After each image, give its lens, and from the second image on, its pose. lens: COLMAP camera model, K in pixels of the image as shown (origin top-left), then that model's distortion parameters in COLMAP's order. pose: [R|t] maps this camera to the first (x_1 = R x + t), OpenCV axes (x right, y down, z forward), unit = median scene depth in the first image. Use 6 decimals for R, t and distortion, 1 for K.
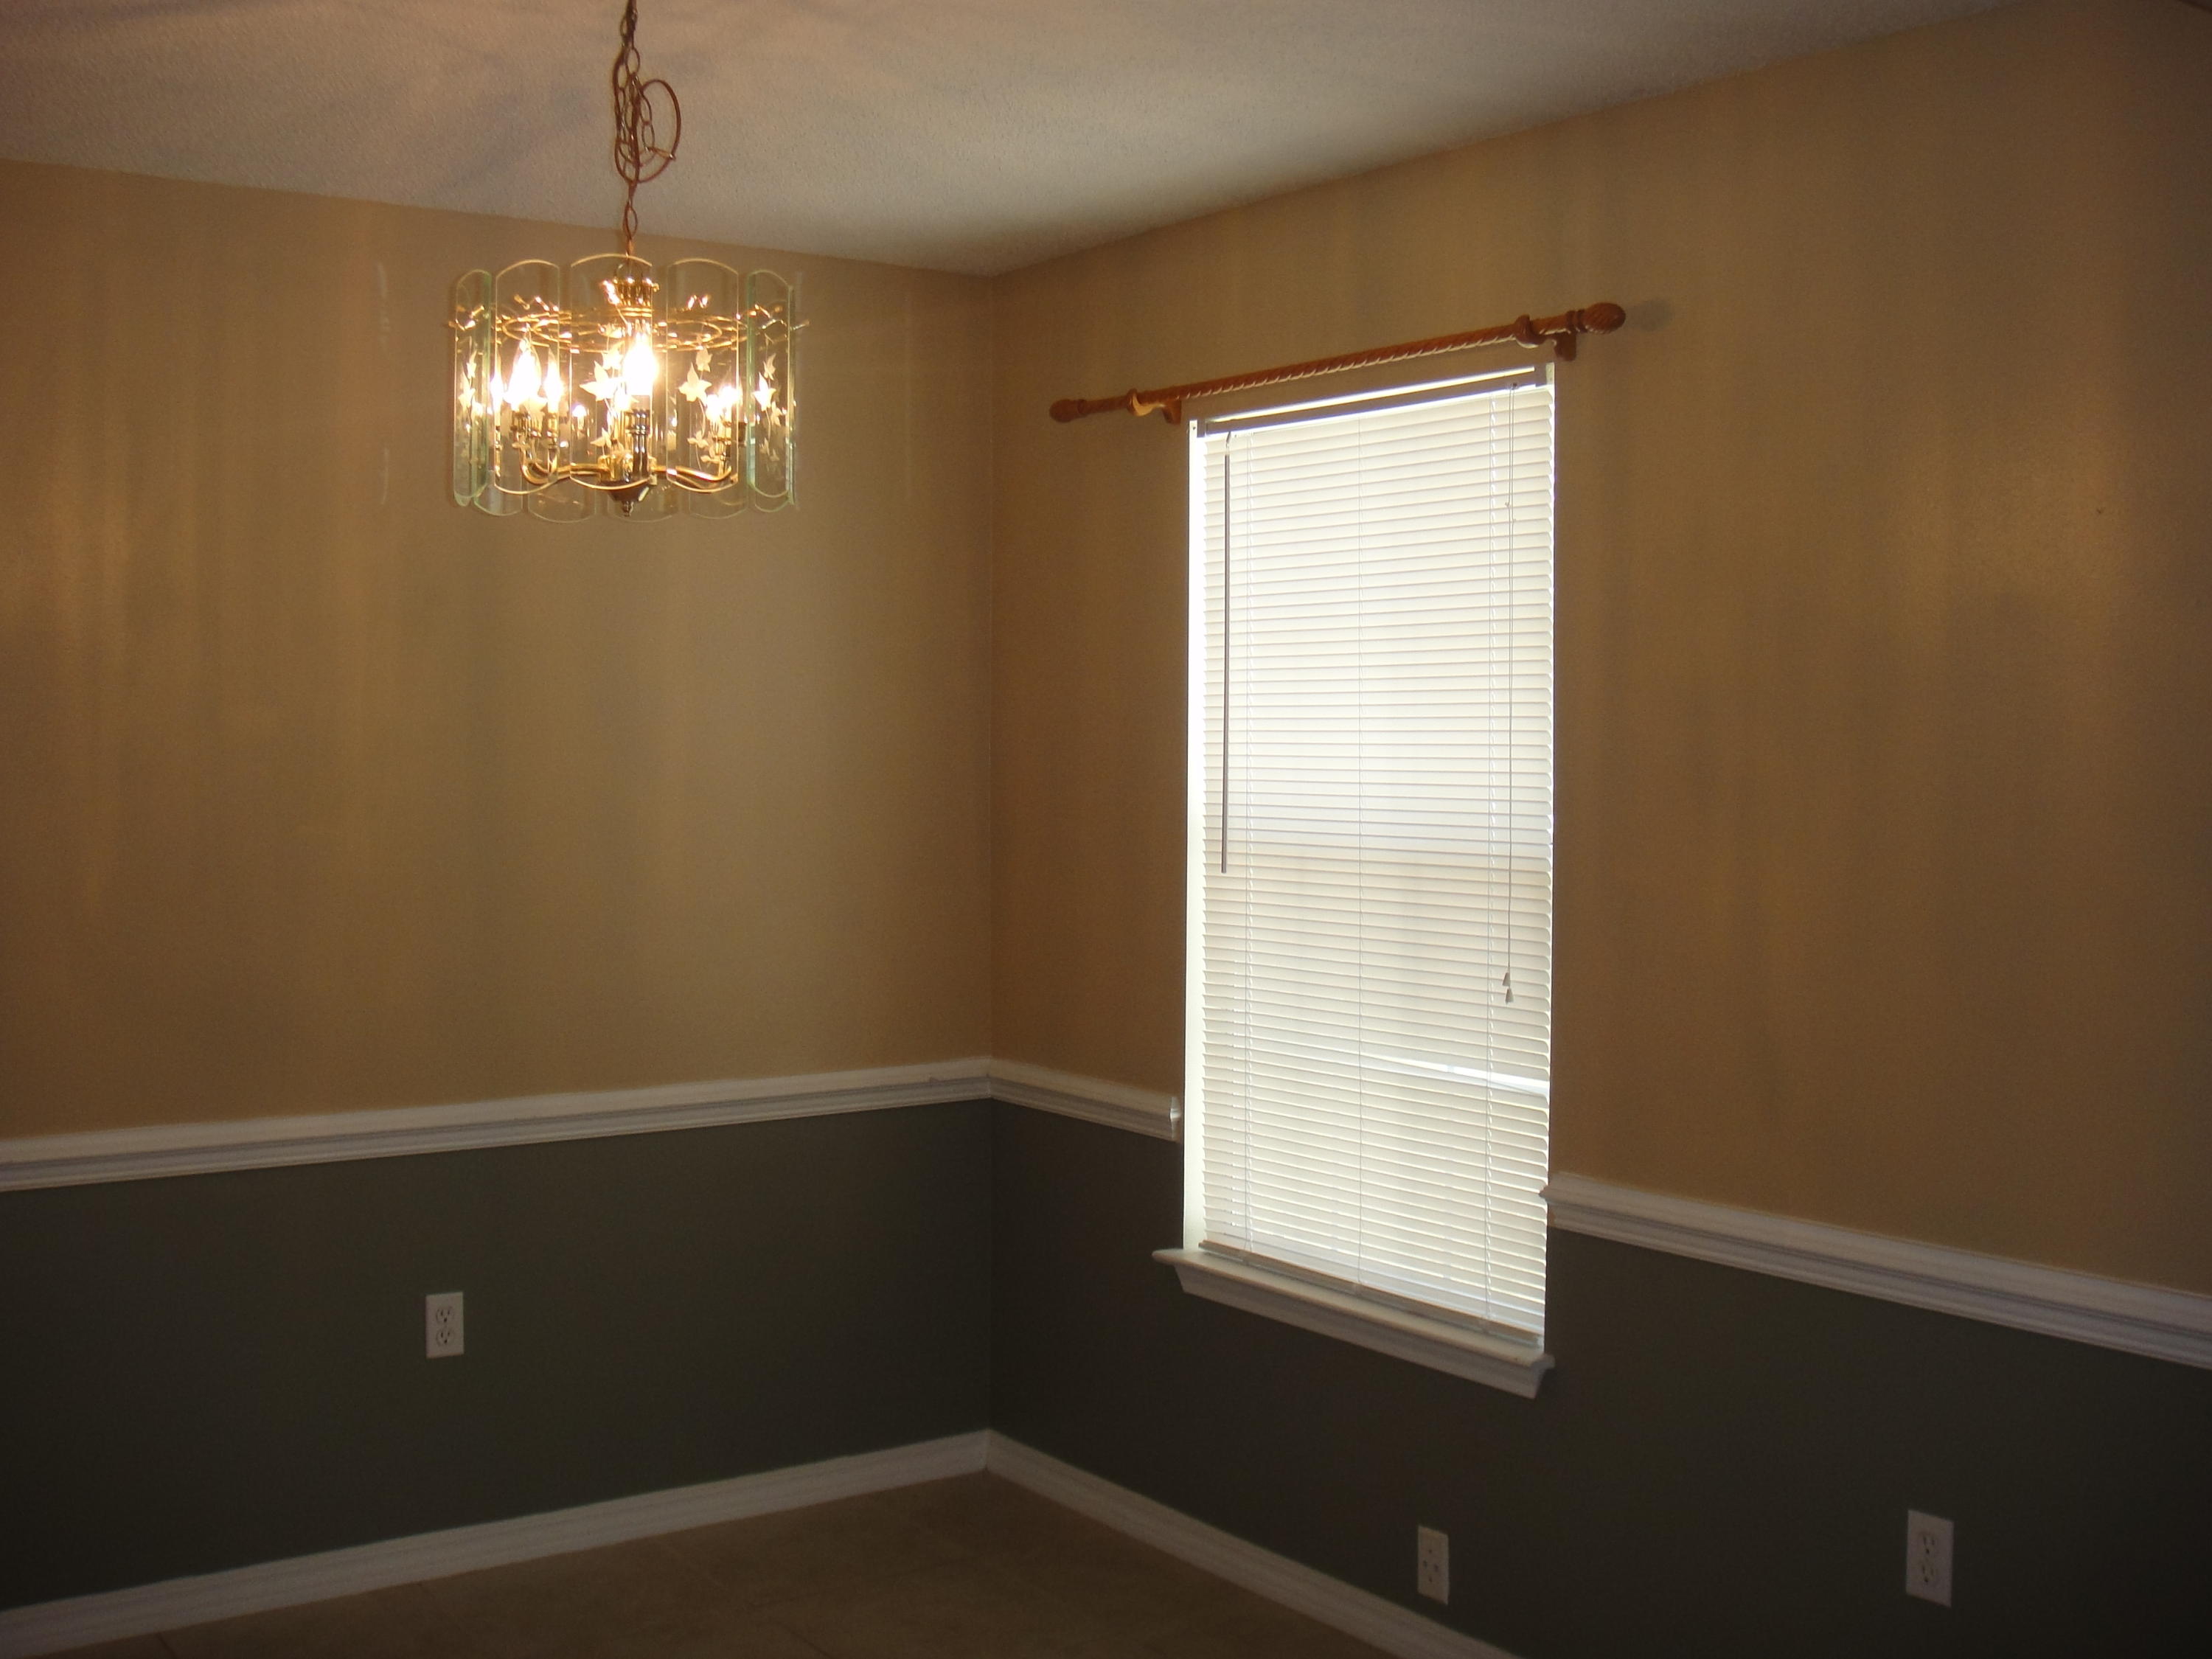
lens RADIAL K [[2423.7, 0, 1096.4], [0, 2423.7, 833.6], [0, 0, 1]] dist [-0.100601, 0.000000]
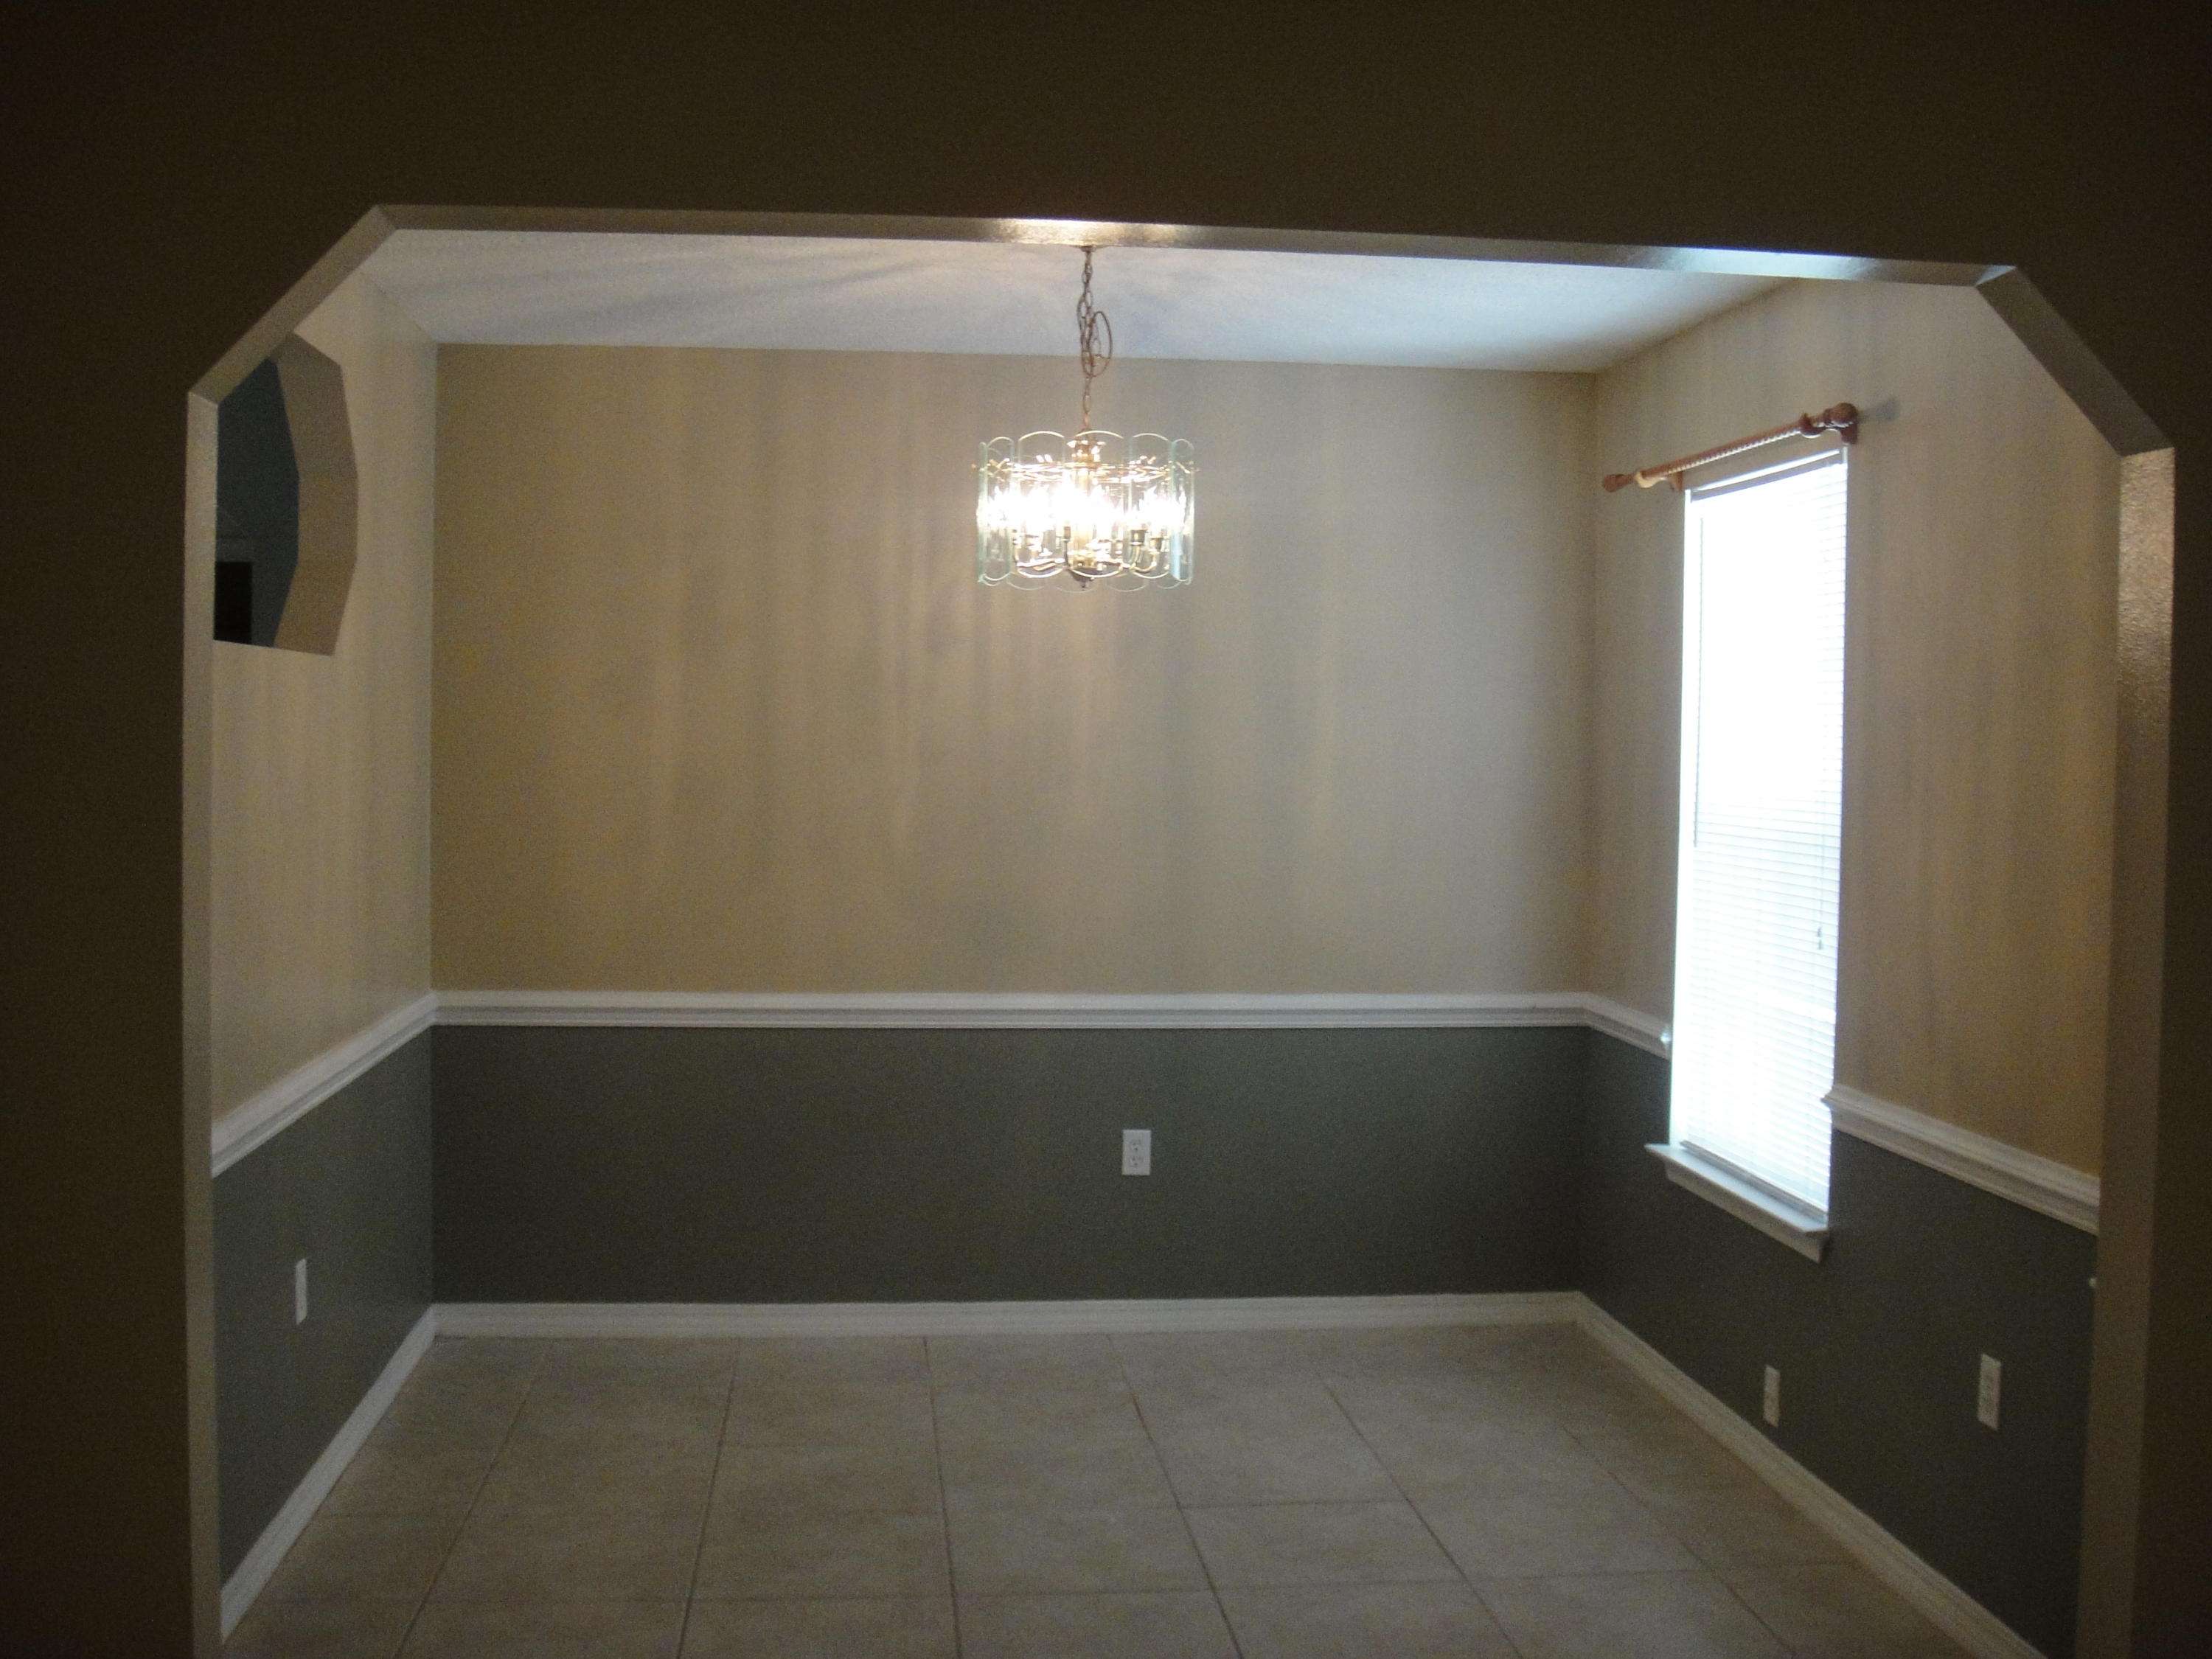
lens RADIAL K [[2423.7, 0, 1115.6], [0, 2423.7, 825.5], [0, 0, 1]] dist [-0.100601, 0.000000]
pose [[0.876414, 0.028801, -0.480697, 0.397154], [-0.031760, 0.999494, 0.001980, 0.012132], [0.480511, 0.013532, 0.876884, -0.251275]]
